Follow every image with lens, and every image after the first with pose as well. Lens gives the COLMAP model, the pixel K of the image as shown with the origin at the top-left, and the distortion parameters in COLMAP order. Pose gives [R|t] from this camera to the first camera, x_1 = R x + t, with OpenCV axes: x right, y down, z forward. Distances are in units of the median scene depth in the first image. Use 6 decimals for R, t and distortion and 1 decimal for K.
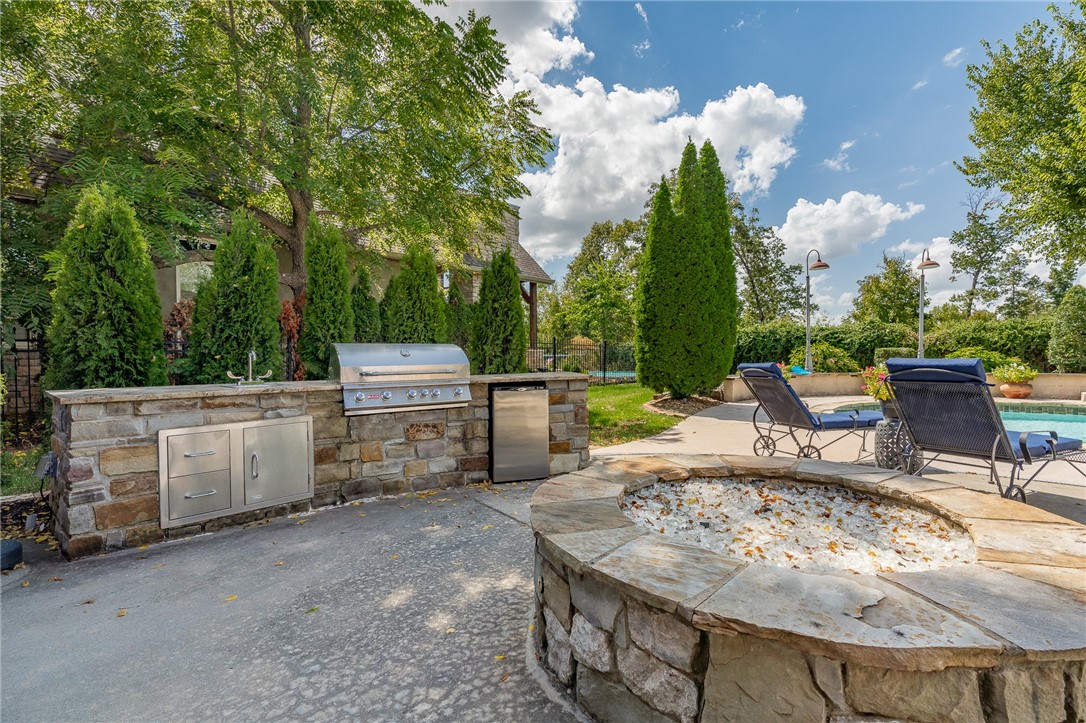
lens RADIAL K [[487.5, 0, 535.0], [0, 487.5, 362.5], [0, 0, 1]] dist [-0.009939, 0.003198]
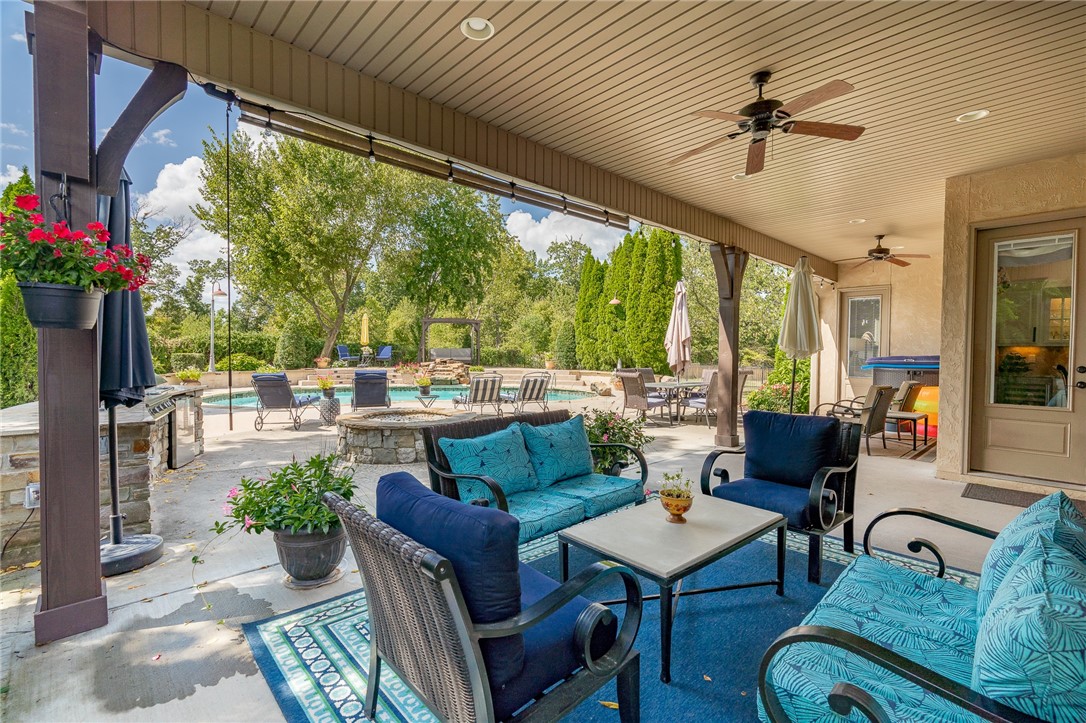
lens RADIAL K [[487.5, 0, 542.9], [0, 487.5, 366.0], [0, 0, 1]] dist [-0.009939, 0.003198]
pose [[0.101790, -0.022531, 0.994551, -0.452617], [0.003219, 0.999746, 0.022319, -0.023609], [-0.994801, 0.000929, 0.101836, -0.053579]]
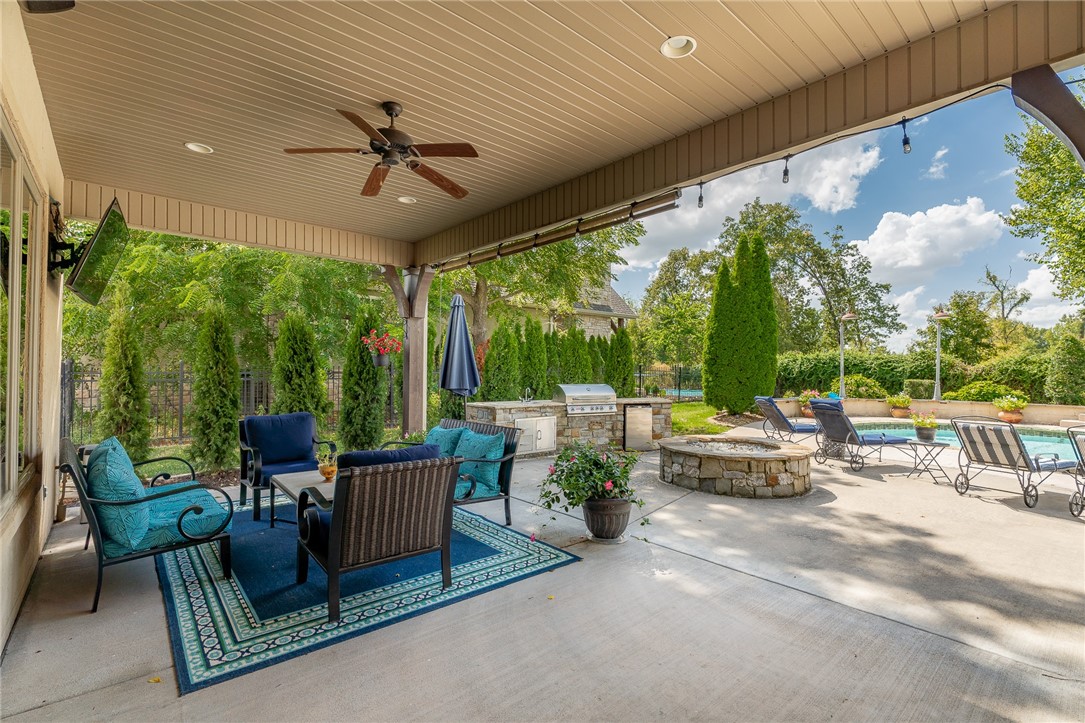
lens RADIAL K [[487.0, 0, 538.5], [0, 487.0, 364.4], [0, 0, 1]] dist [-0.009939, 0.003198]
pose [[0.990085, 0.017380, -0.139393, -0.058953], [-0.020252, 0.999610, -0.019211, -0.027625], [0.139005, 0.021844, 0.990051, -0.394062]]
